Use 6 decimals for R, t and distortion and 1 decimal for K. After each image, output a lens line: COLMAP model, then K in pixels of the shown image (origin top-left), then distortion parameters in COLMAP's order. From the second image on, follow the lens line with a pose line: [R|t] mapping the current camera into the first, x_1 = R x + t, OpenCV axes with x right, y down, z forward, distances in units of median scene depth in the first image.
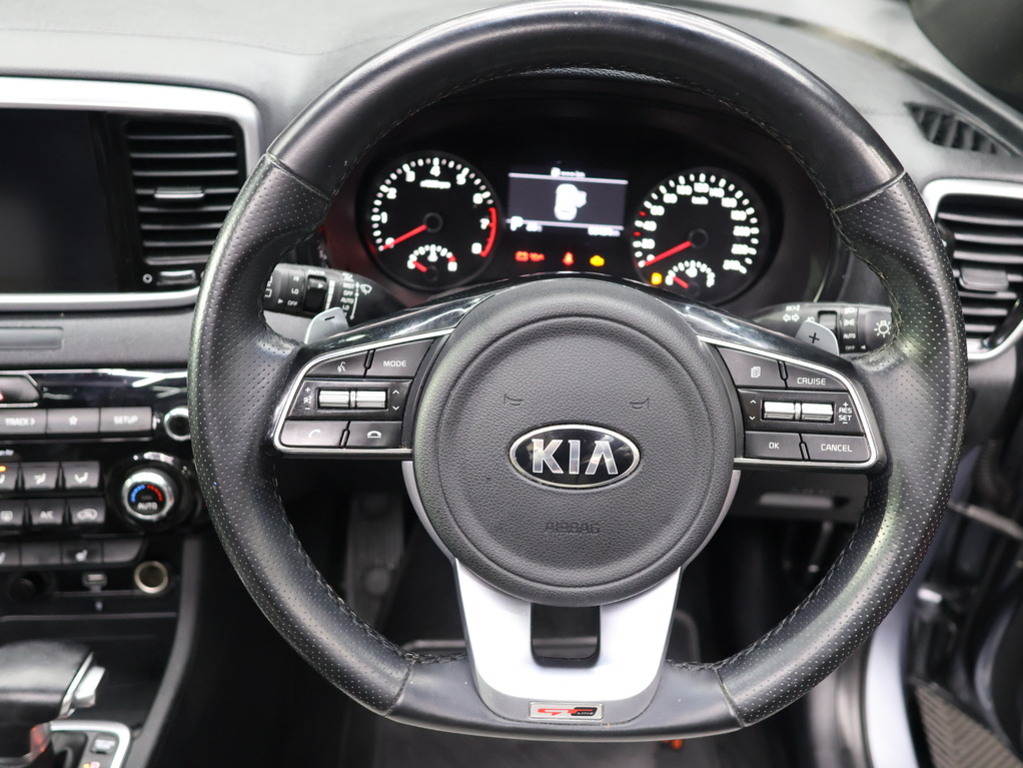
lens RADIAL K [[870.5, 0, 511.5], [0, 870.5, 384.0], [0, 0, 1]] dist [0.004710, -0.005523]
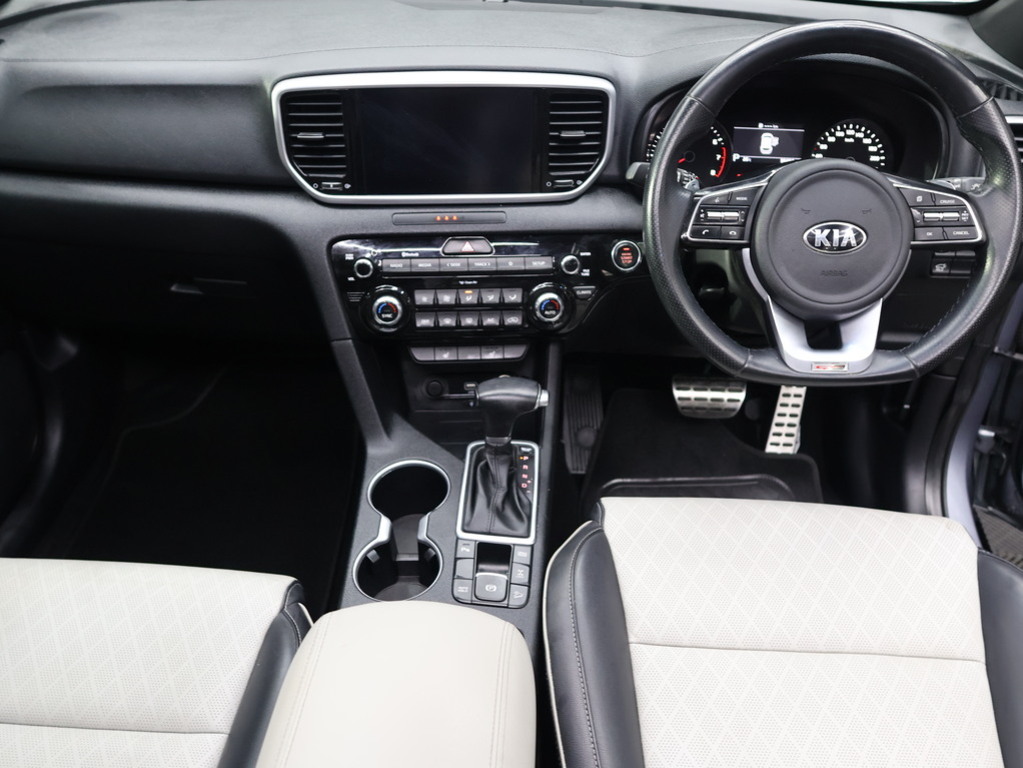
lens RADIAL K [[870.5, 0, 511.5], [0, 870.5, 384.0], [0, 0, 1]] dist [0.004710, -0.005523]
pose [[0.999702, -0.017522, -0.016978, -0.460118], [0.017054, 0.999481, -0.027343, 0.325605], [0.017448, 0.027046, 0.999482, -0.743350]]
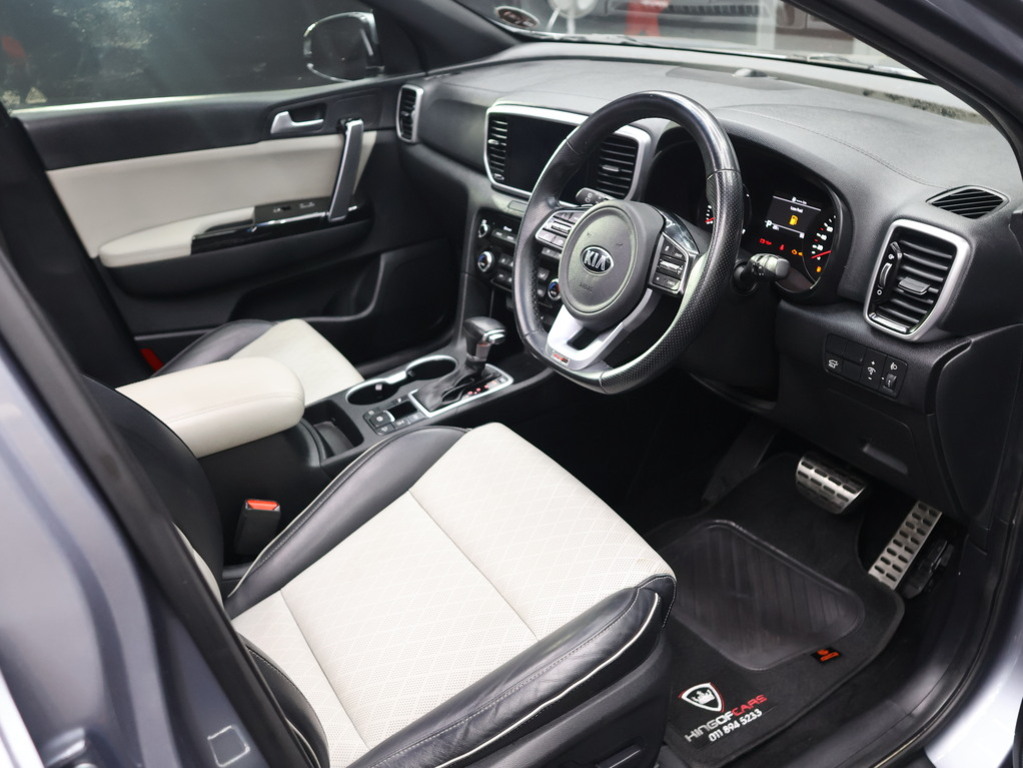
lens RADIAL K [[870.5, 0, 511.5], [0, 870.5, 384.0], [0, 0, 1]] dist [0.004710, -0.005523]
pose [[0.533956, 0.321010, -0.782204, 1.407301], [-0.413855, 0.905954, 0.089286, 0.196175], [0.737303, 0.276044, 0.616591, -0.451929]]
